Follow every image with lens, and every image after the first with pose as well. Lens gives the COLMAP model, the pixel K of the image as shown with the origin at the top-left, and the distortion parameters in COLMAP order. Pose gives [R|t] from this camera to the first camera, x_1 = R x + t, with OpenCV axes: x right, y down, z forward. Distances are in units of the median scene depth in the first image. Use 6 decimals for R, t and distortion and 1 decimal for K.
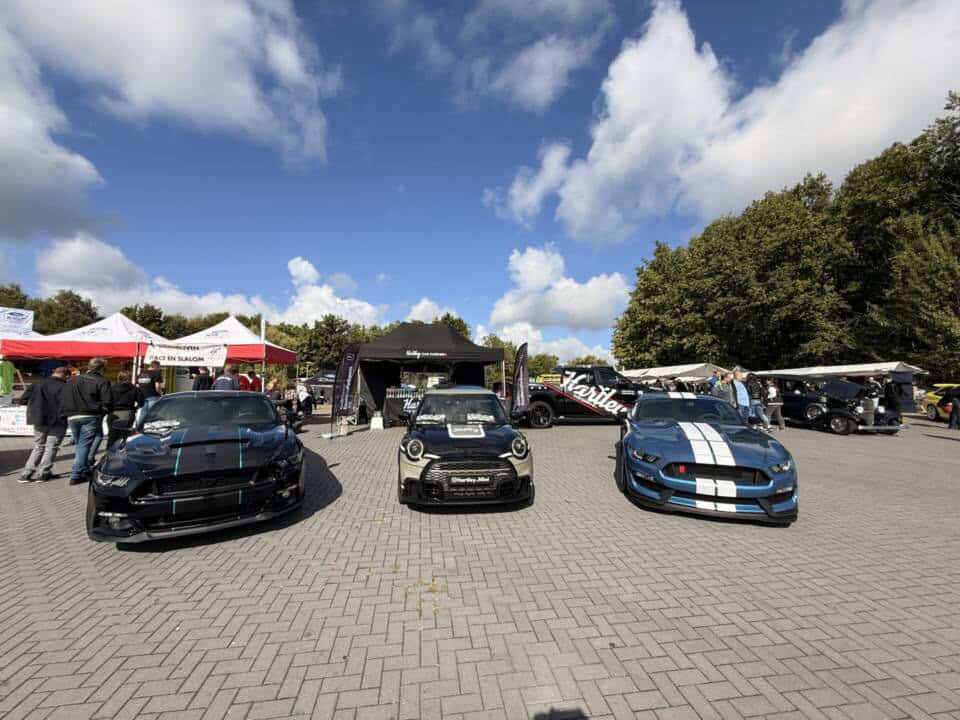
lens RADIAL K [[374.9, 0, 476.2], [0, 374.9, 362.0], [0, 0, 1]] dist [0.001193, 0.000368]
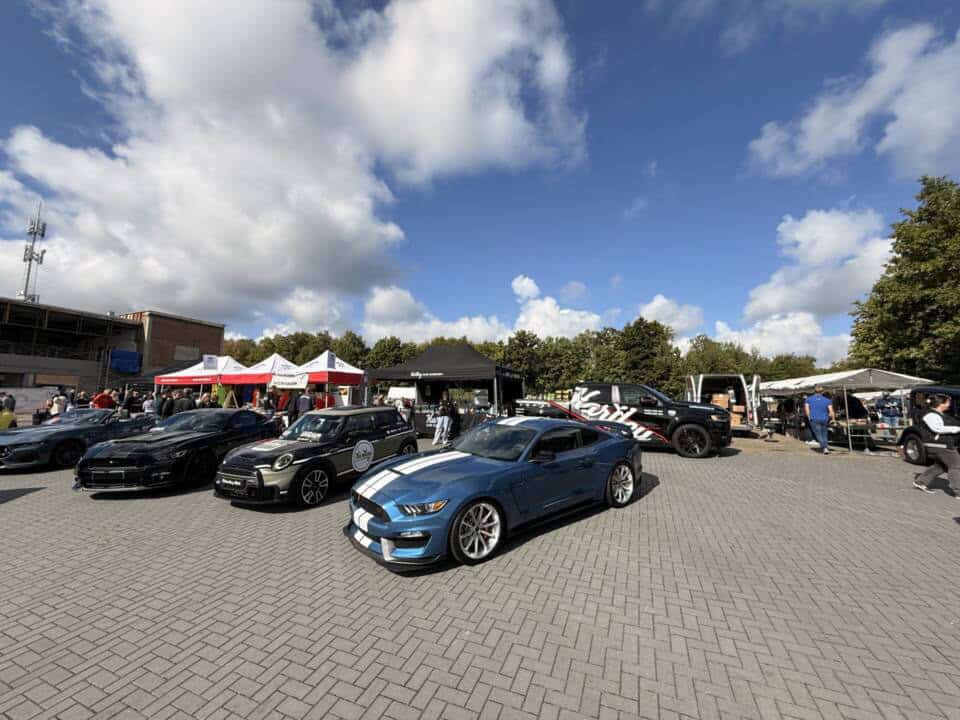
lens RADIAL K [[374.9, 0, 476.2], [0, 374.9, 362.0], [0, 0, 1]] dist [0.001193, 0.000368]
pose [[0.853923, -0.048683, -0.518117, 0.504860], [0.034863, 0.998730, -0.036383, -0.010956], [0.519230, 0.013005, 0.854536, 0.110552]]
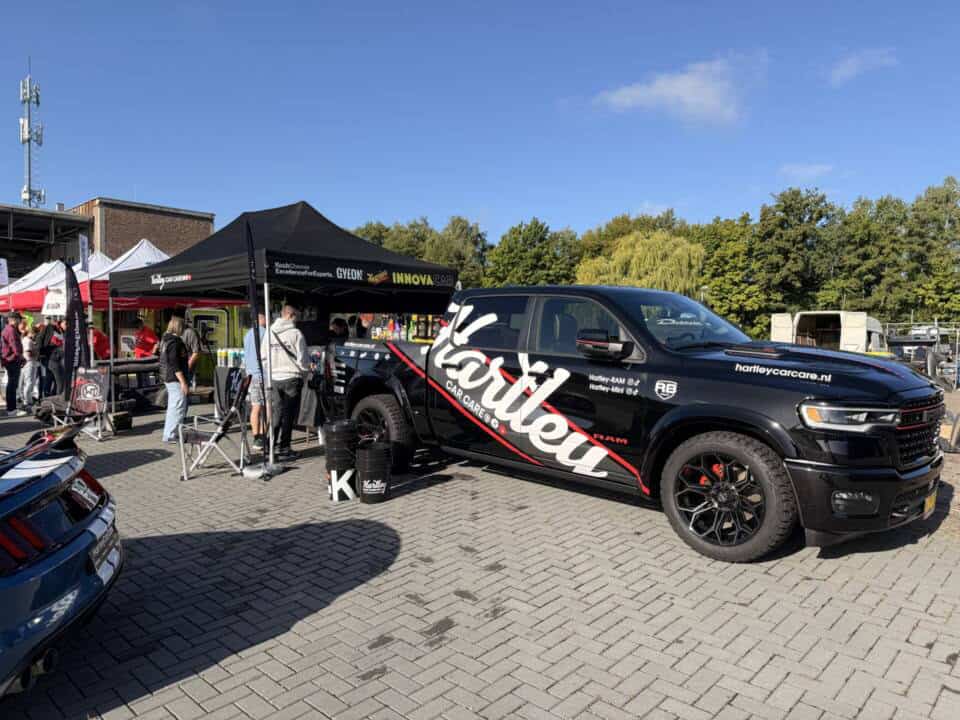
lens RADIAL K [[657.5, 0, 480.0], [0, 657.5, 360.0], [0, 0, 1]] dist [0.106633, -0.139527]
pose [[0.622574, 0.032271, -0.781895, 0.677800], [0.056704, 0.994663, 0.086203, 0.025871], [0.780504, -0.098004, 0.617421, 0.685805]]
